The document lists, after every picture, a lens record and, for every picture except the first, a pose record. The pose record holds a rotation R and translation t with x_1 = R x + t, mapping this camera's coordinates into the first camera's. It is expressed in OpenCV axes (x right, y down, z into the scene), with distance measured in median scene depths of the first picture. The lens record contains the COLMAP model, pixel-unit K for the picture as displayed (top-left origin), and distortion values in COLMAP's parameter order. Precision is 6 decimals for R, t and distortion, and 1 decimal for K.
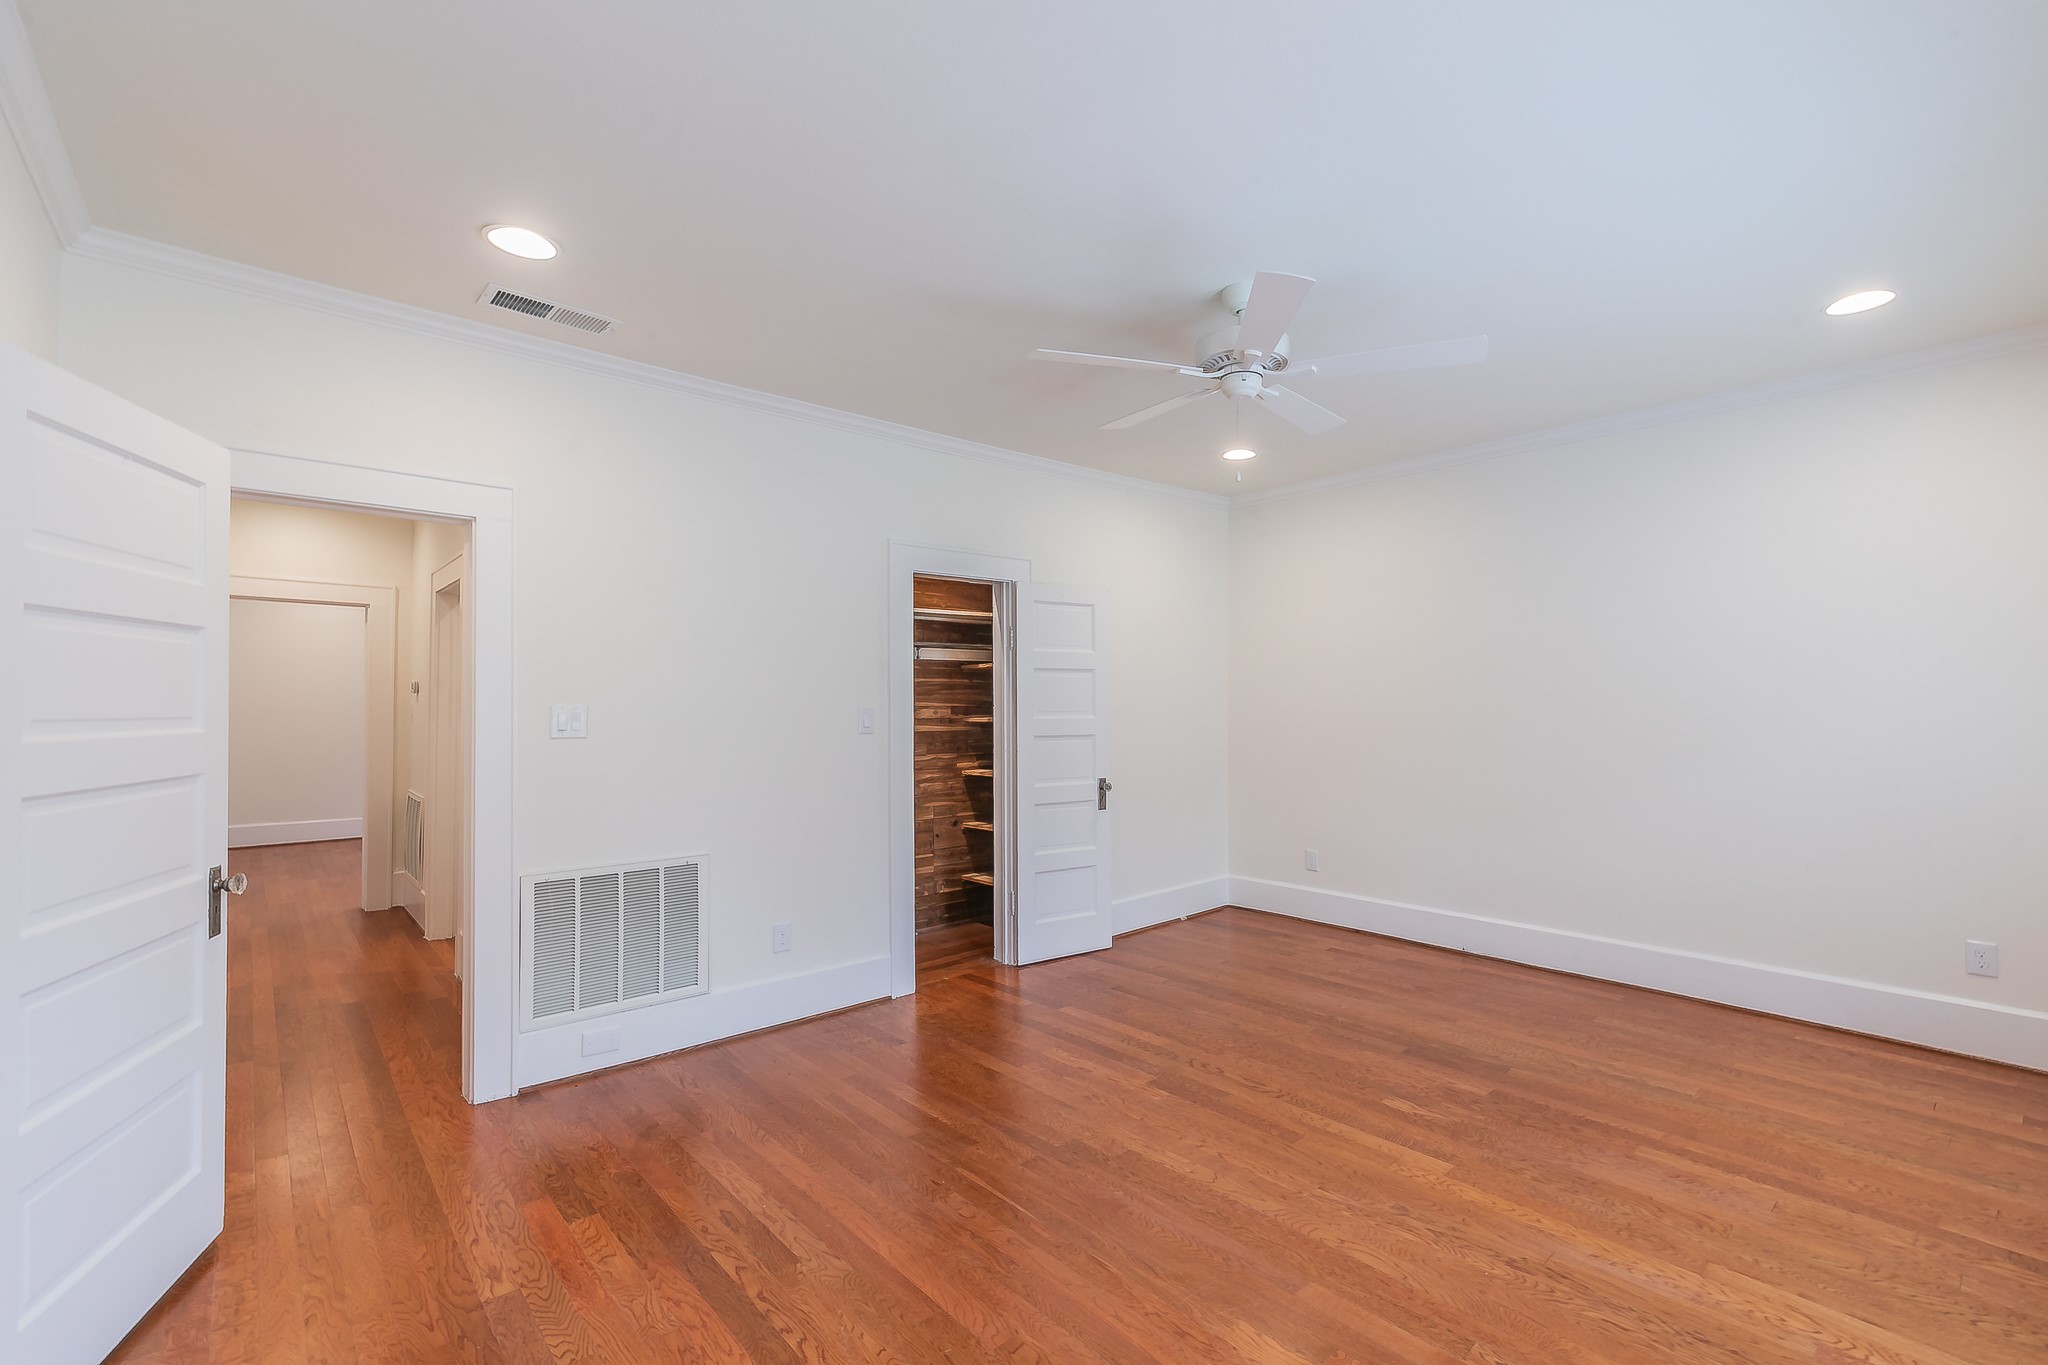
lens RADIAL K [[903.5, 0, 1020.0], [0, 903.5, 685.9], [0, 0, 1]] dist [0.000544, -0.000110]
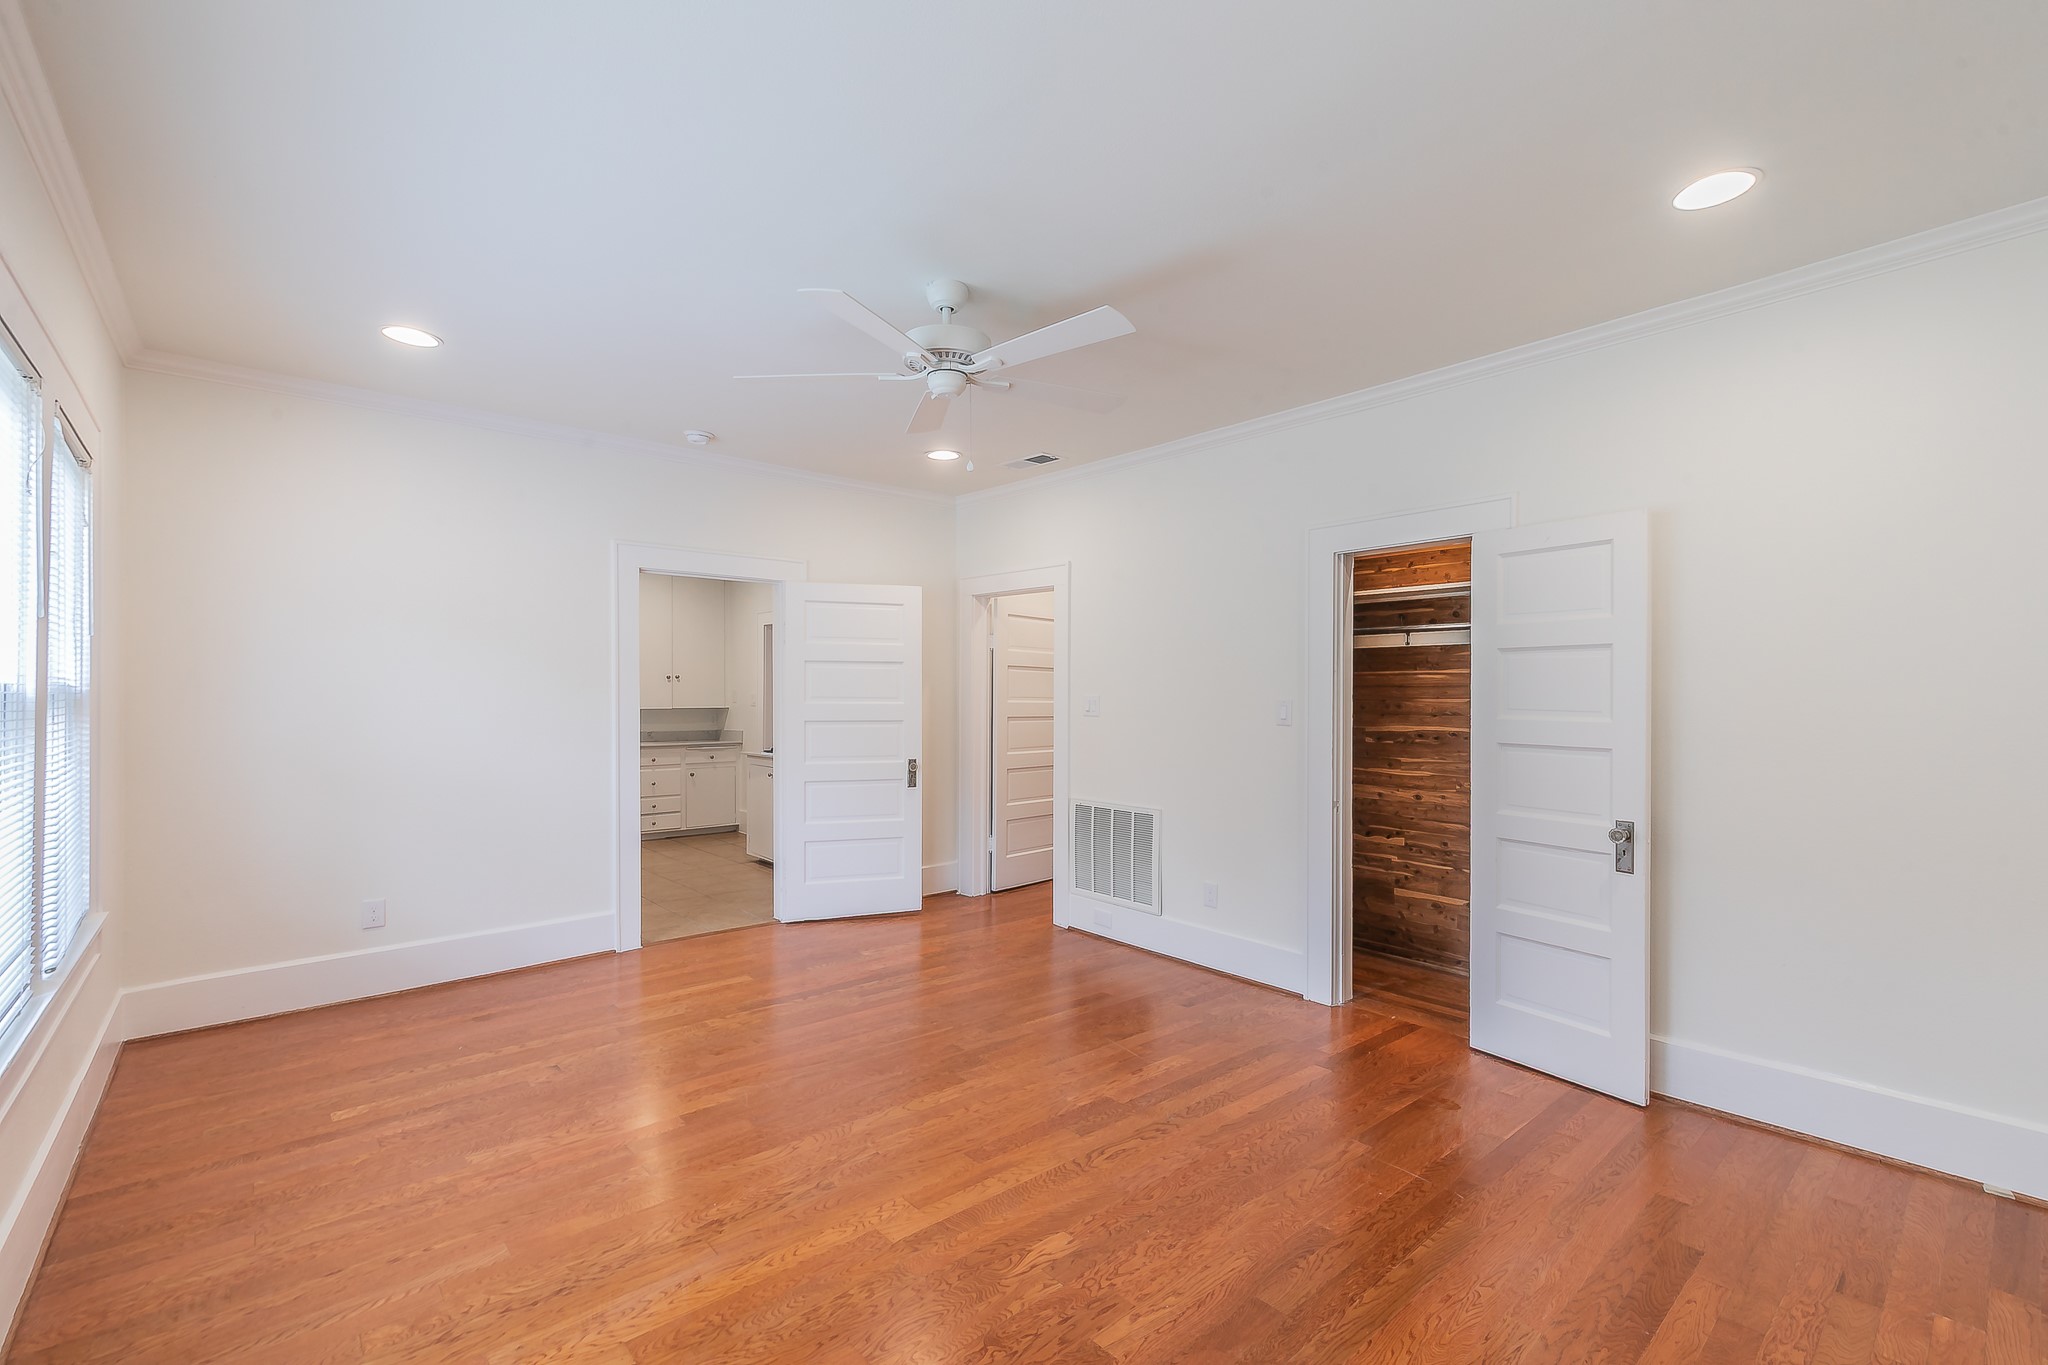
lens RADIAL K [[891.0, 0, 1032.9], [0, 891.0, 685.6], [0, 0, 1]] dist [0.003162, -0.000074]
pose [[0.003503, -0.006496, -0.999973, 1.083849], [0.009759, 0.999932, -0.006462, 0.015857], [0.999946, -0.009736, 0.003567, 0.933378]]
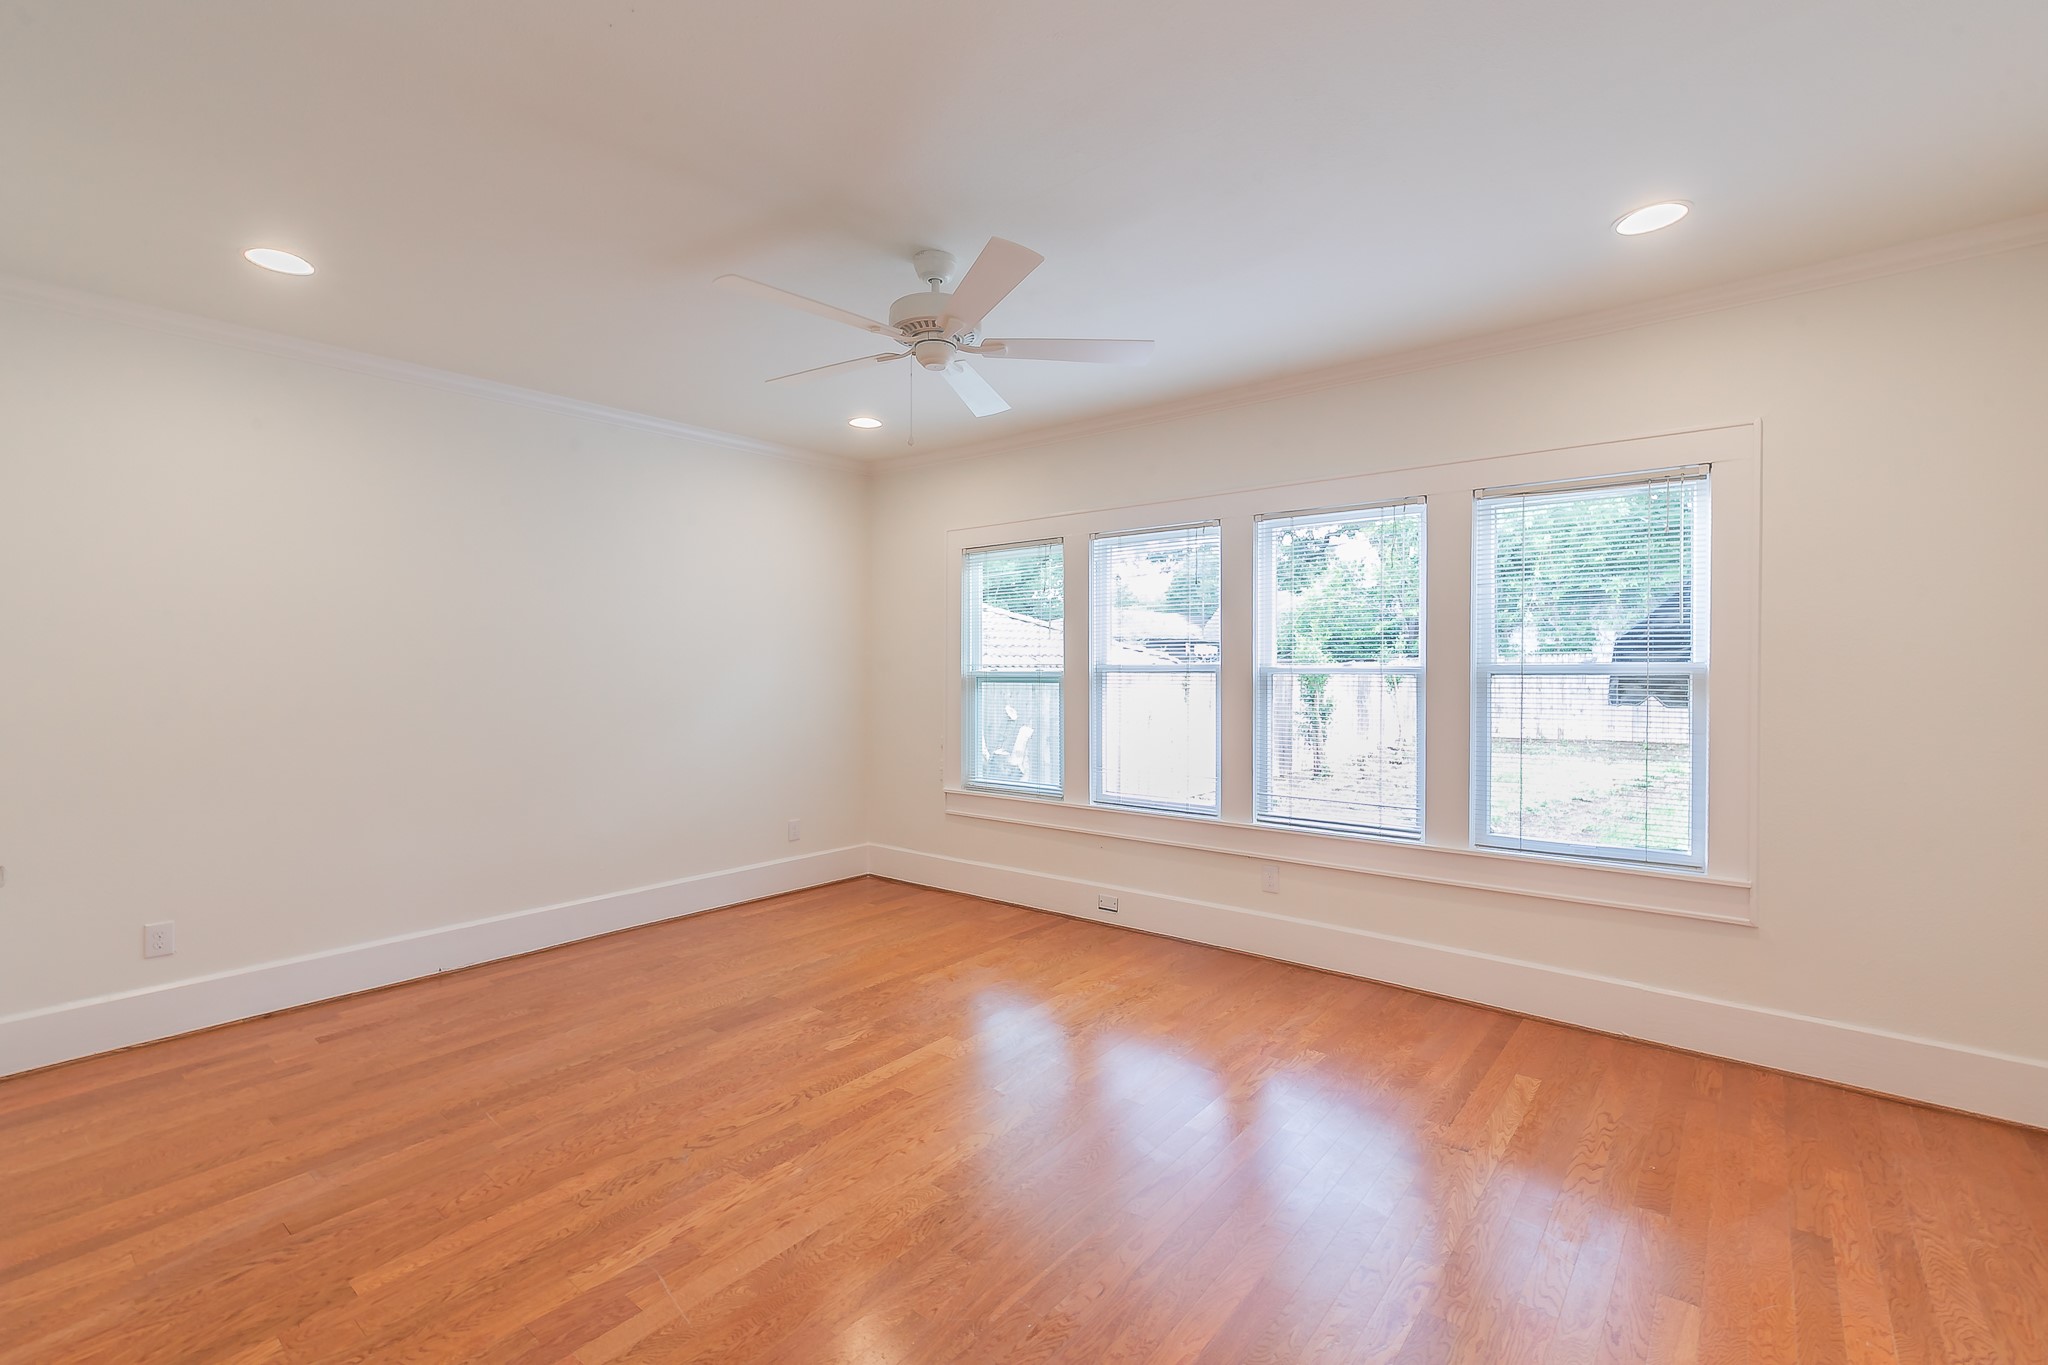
lens RADIAL K [[890.6, 0, 1043.5], [0, 890.6, 683.5], [0, 0, 1]] dist [-0.000006, -0.000700]
pose [[-0.185095, -0.012565, 0.982640, -0.639318], [-0.009865, 0.999892, 0.010927, 0.014437], [-0.982671, -0.007671, -0.185199, 0.909201]]
